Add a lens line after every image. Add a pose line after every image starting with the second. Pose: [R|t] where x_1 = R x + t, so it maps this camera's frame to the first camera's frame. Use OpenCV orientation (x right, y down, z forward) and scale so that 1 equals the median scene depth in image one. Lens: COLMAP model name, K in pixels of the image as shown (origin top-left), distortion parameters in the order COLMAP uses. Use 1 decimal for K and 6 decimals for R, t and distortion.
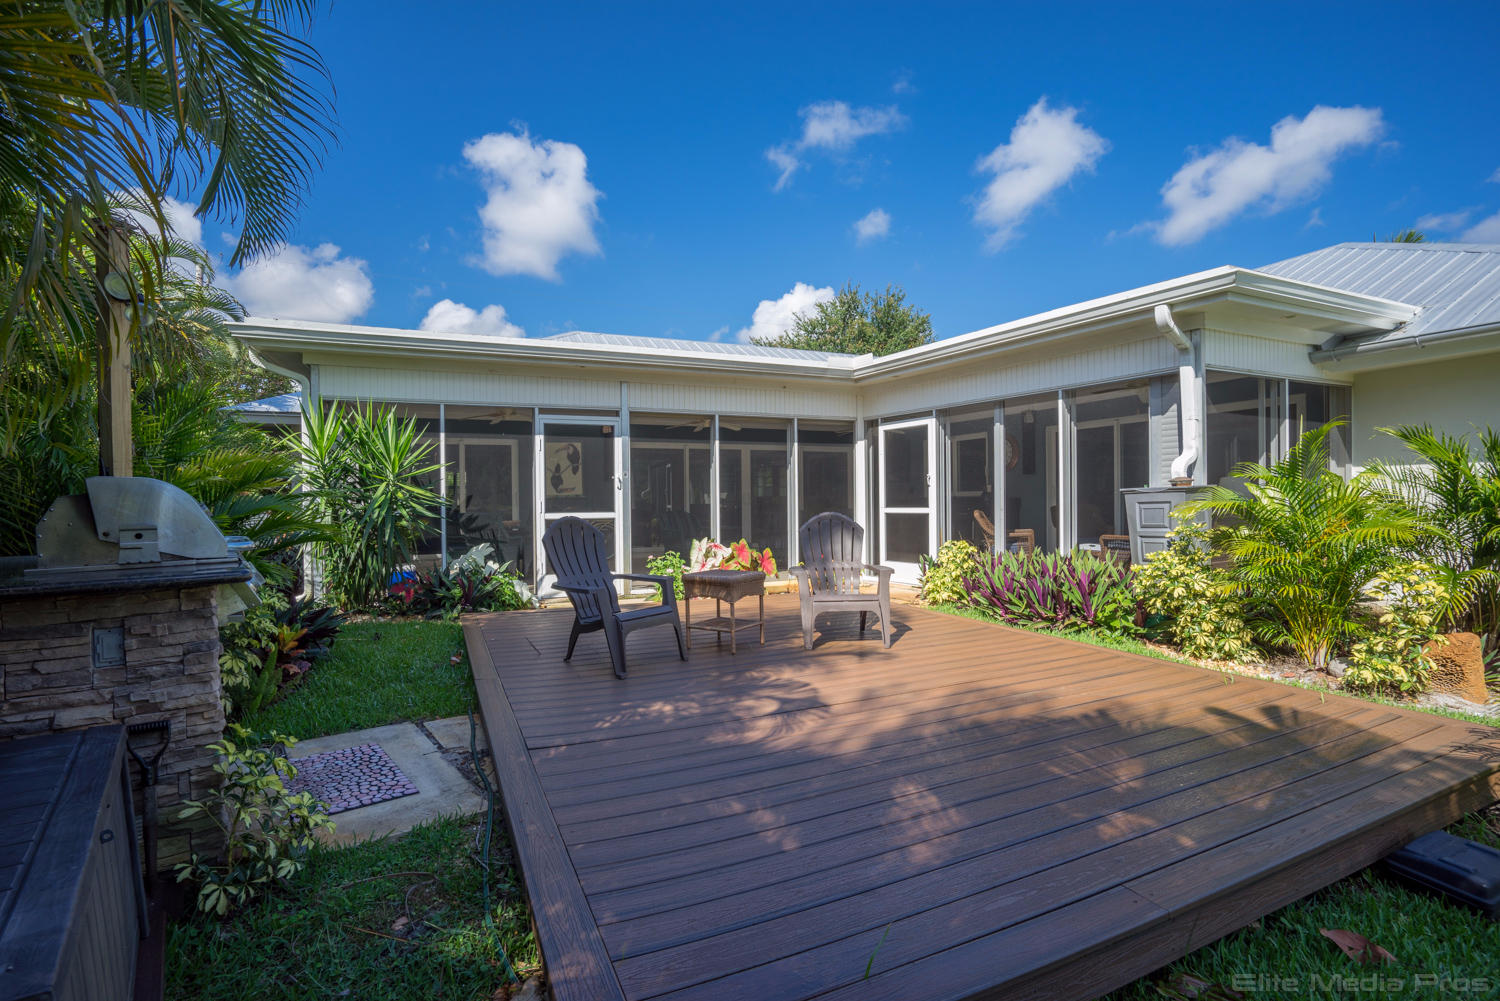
lens RADIAL K [[672.9, 0, 750.5], [0, 672.9, 496.2], [0, 0, 1]] dist [-0.000128, 0.000067]
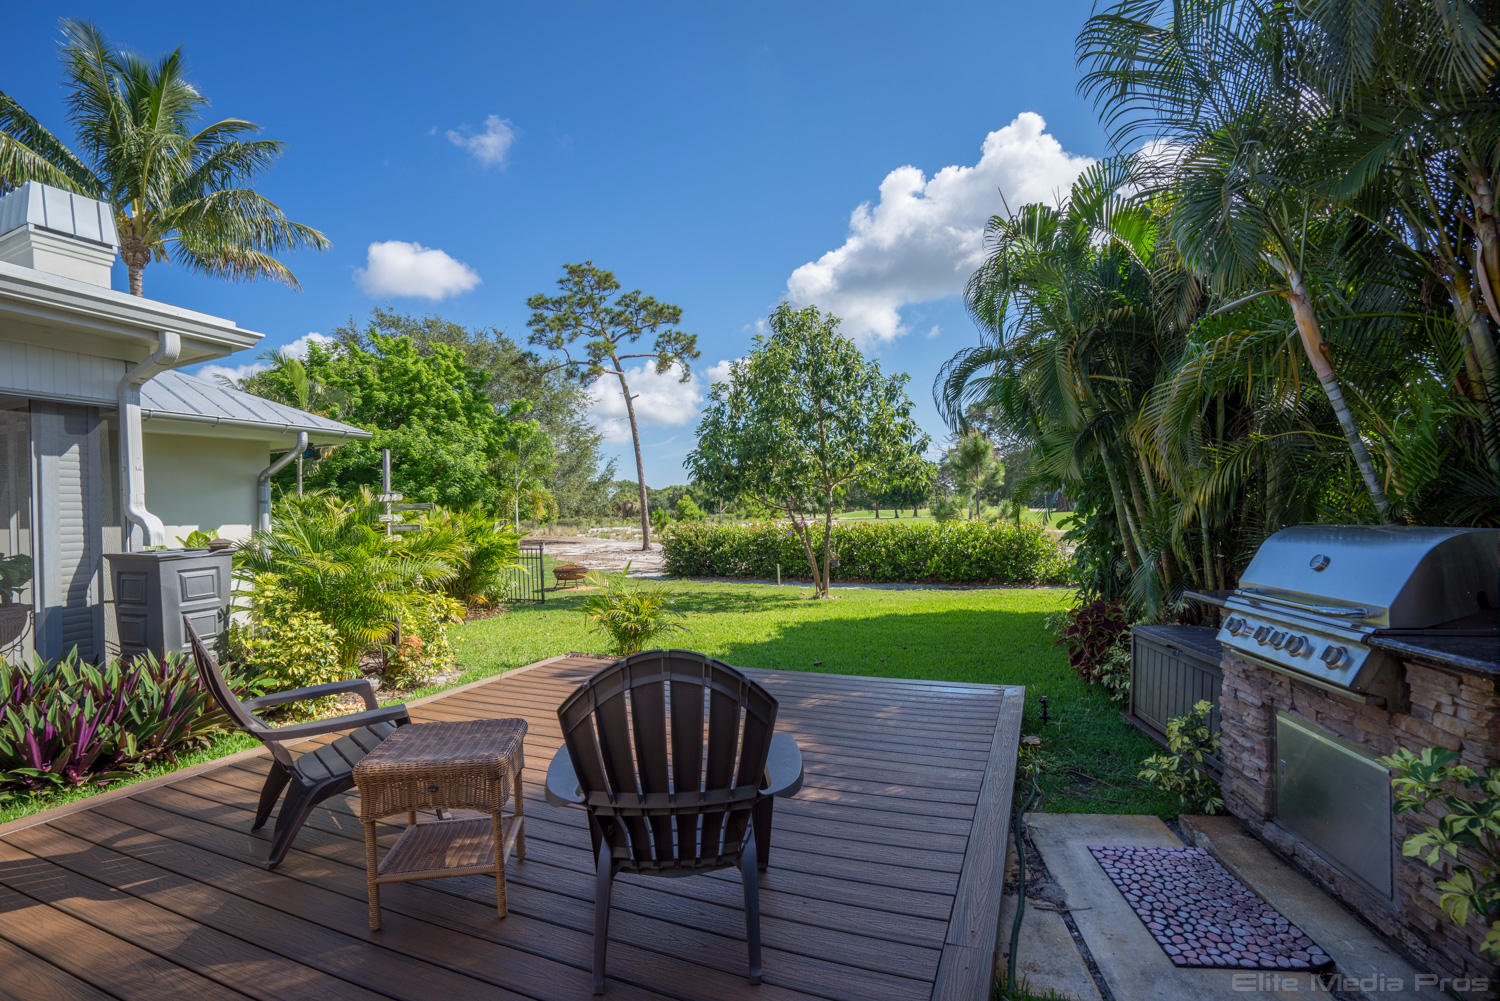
lens RADIAL K [[672.9, 0, 749.5], [0, 672.9, 503.8], [0, 0, 1]] dist [-0.000128, 0.000067]
pose [[-0.649105, 0.038499, 0.759724, -0.865742], [0.038281, 0.999106, -0.017922, -0.061010], [-0.759735, 0.017450, -0.649998, 1.855493]]
